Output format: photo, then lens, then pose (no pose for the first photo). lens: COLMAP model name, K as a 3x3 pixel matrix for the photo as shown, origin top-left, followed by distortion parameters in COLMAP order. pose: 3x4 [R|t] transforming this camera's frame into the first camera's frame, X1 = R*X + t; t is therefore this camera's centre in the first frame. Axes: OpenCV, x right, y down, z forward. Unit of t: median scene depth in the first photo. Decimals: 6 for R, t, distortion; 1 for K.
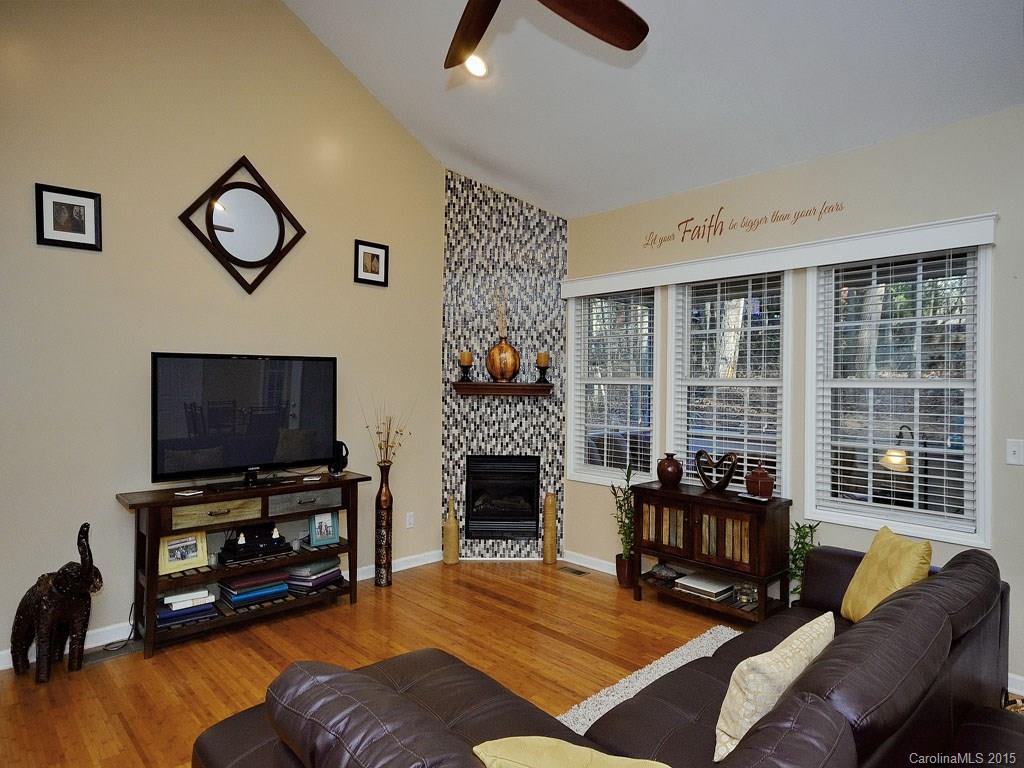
lens RADIAL K [[601.5, 0, 505.6], [0, 601.5, 380.1], [0, 0, 1]] dist [-0.046605, -0.000510]
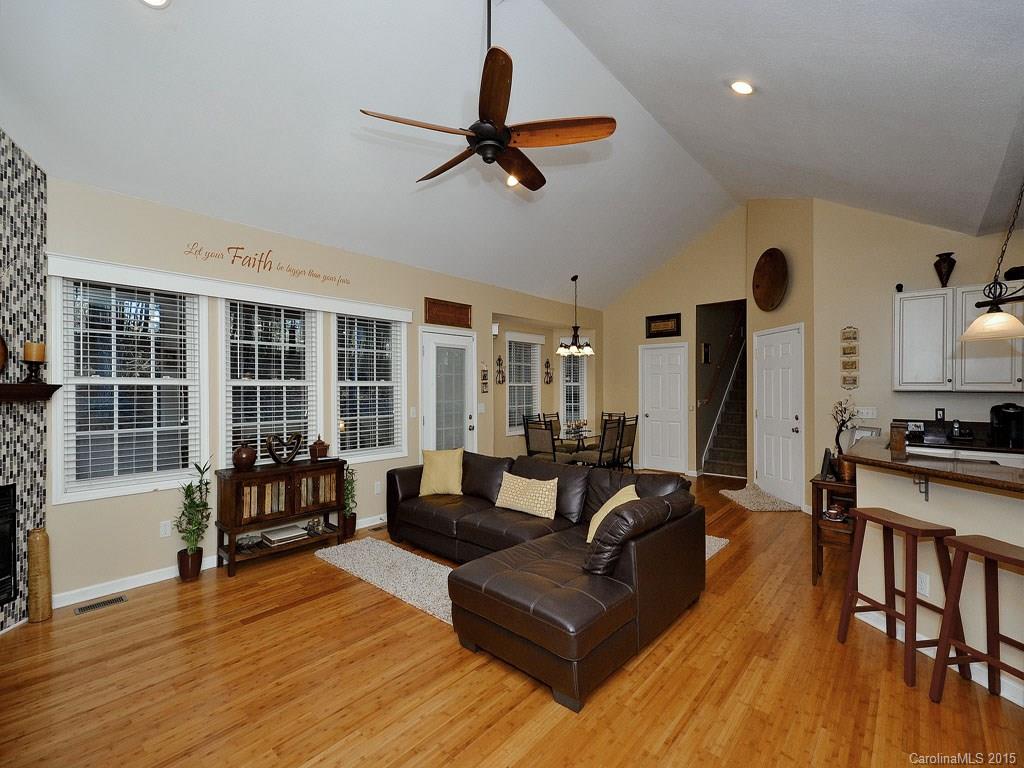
lens RADIAL K [[464.5, 0, 503.6], [0, 464.5, 397.9], [0, 0, 1]] dist [0.008463, -0.002187]
pose [[-0.106746, -0.020382, 0.994077, -0.674175], [0.002181, 0.999783, 0.020733, 0.014428], [-0.994284, 0.004381, -0.106679, 0.560465]]
